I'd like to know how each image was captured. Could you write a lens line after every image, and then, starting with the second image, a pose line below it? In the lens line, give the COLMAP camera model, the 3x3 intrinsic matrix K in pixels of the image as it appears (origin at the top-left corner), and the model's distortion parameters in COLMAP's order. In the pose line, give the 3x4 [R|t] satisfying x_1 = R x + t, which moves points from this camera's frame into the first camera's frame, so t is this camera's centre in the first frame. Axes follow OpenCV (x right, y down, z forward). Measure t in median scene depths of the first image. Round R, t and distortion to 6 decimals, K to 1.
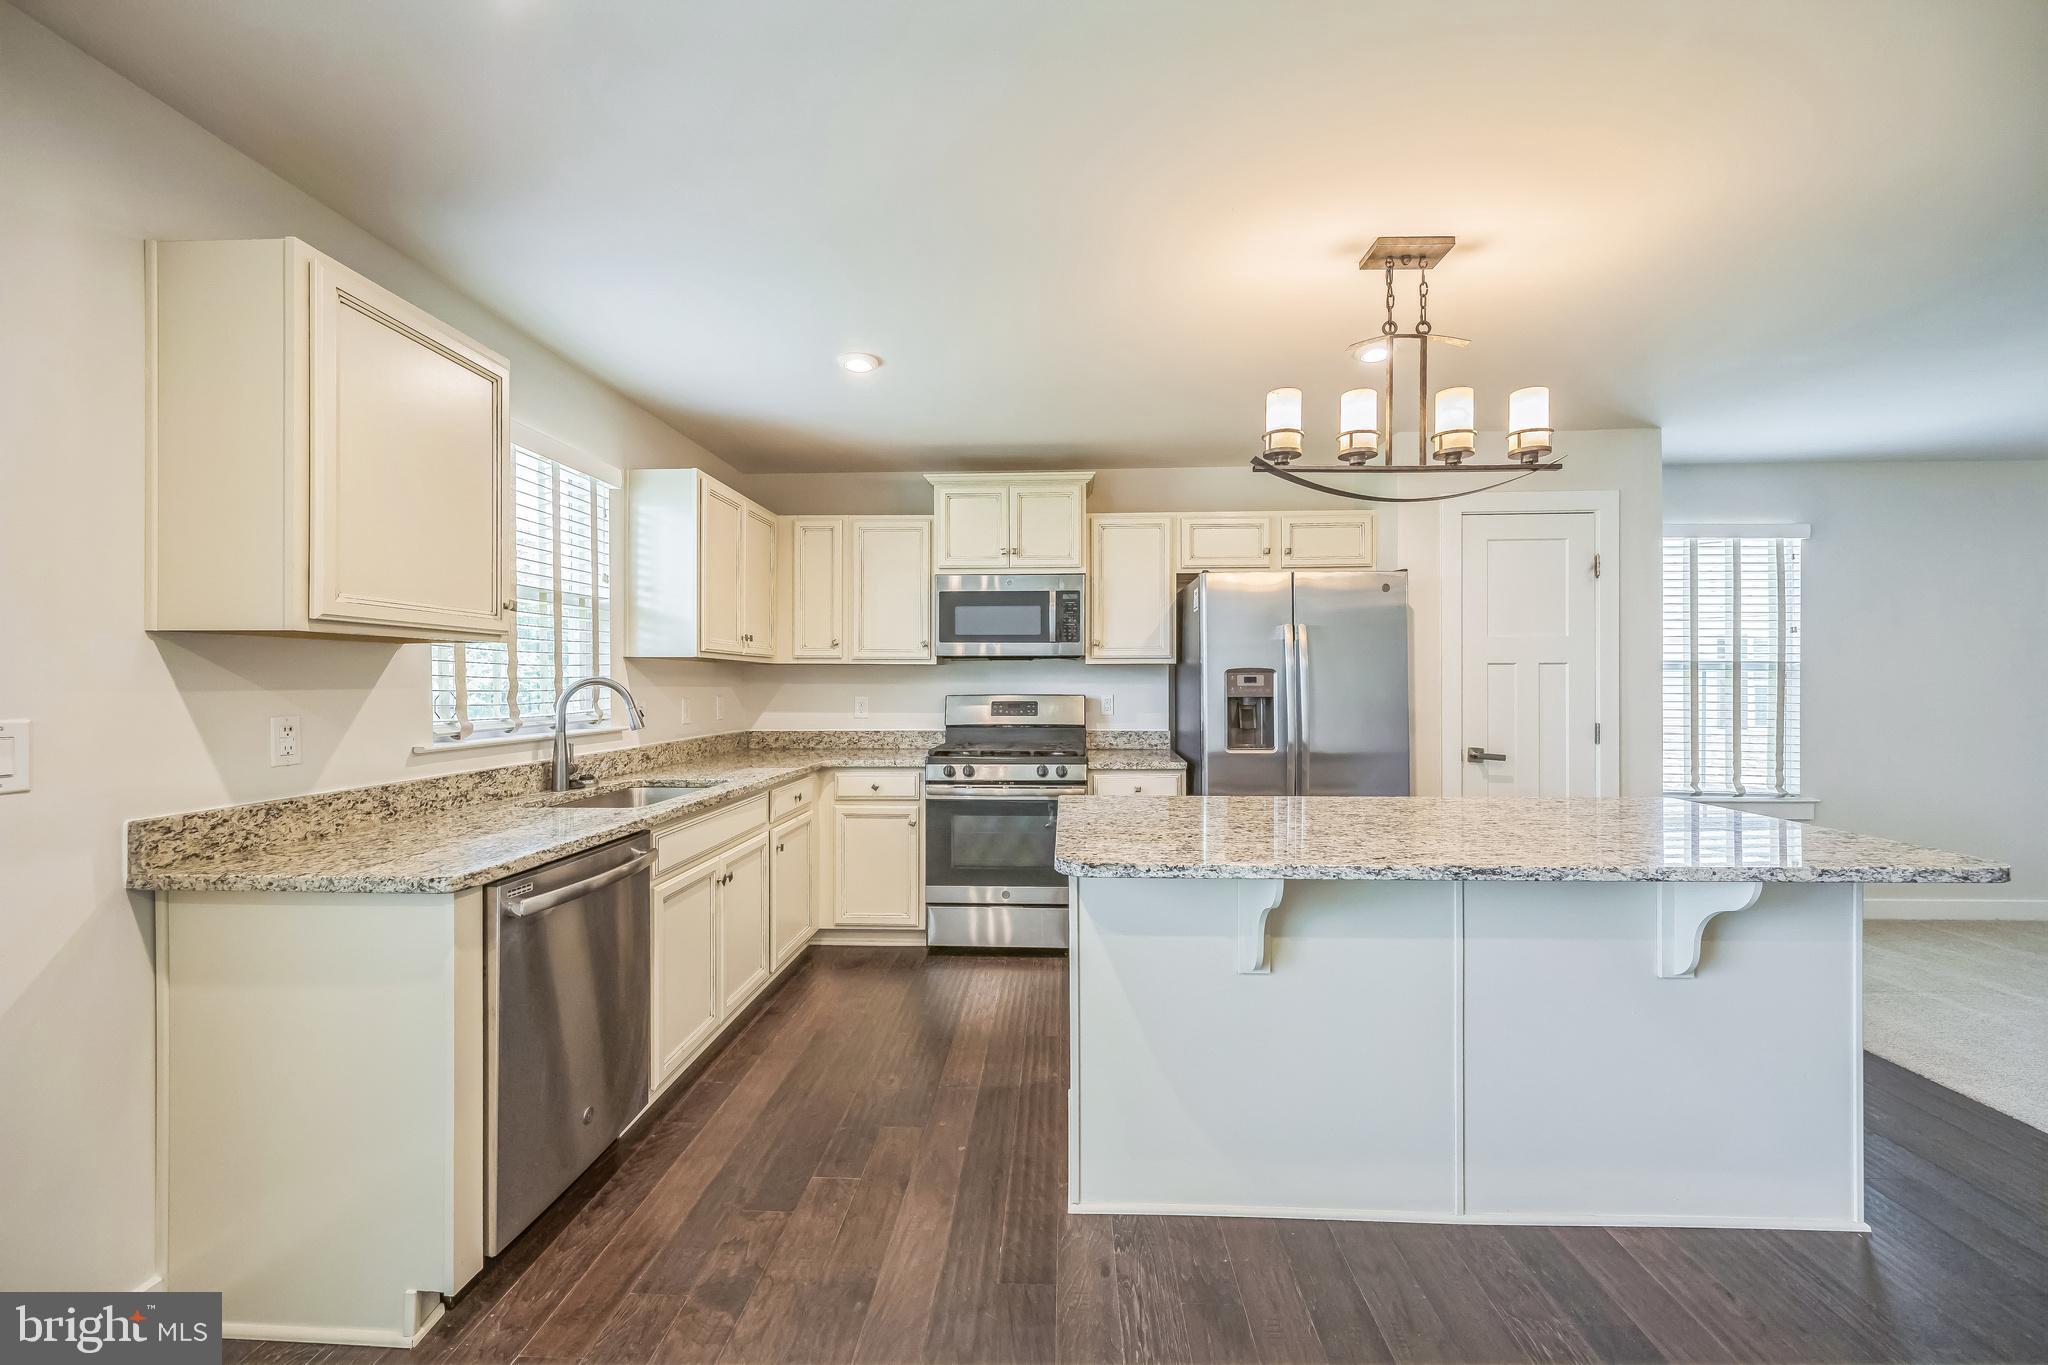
lens RADIAL K [[793.5, 0, 1032.4], [0, 793.5, 683.4], [0, 0, 1]] dist [-0.003372, -0.000464]
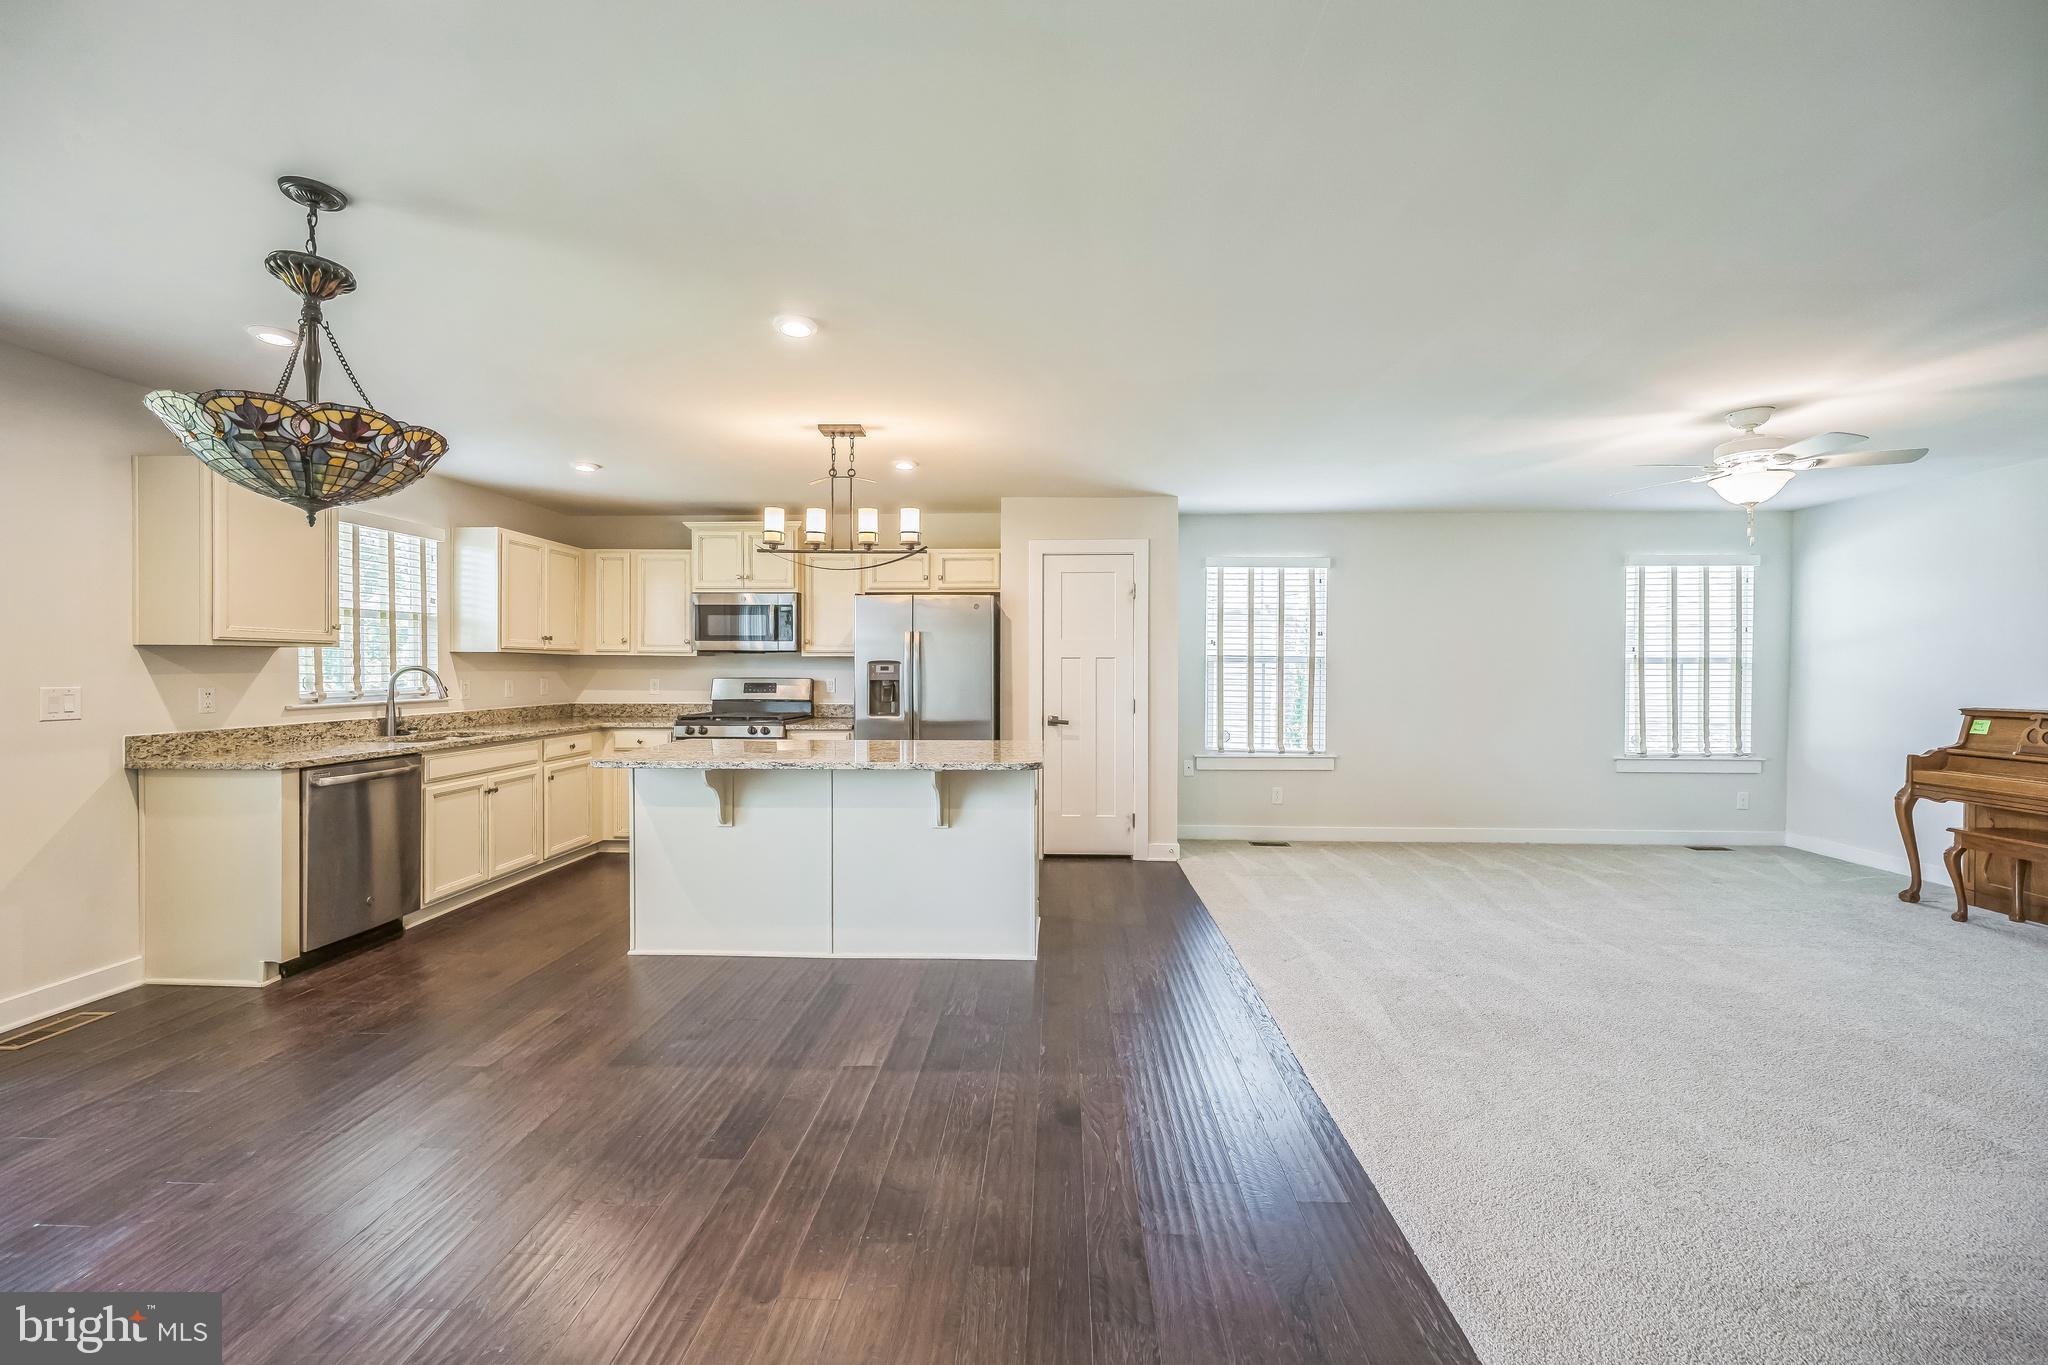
lens RADIAL K [[793.5, 0, 1026.7], [0, 793.5, 673.3], [0, 0, 1]] dist [-0.003372, -0.000464]
pose [[0.999970, 0.004681, 0.006206, 0.614742], [-0.004731, 0.999957, 0.008028, -0.010215], [-0.006168, -0.008057, 0.999949, -0.552545]]
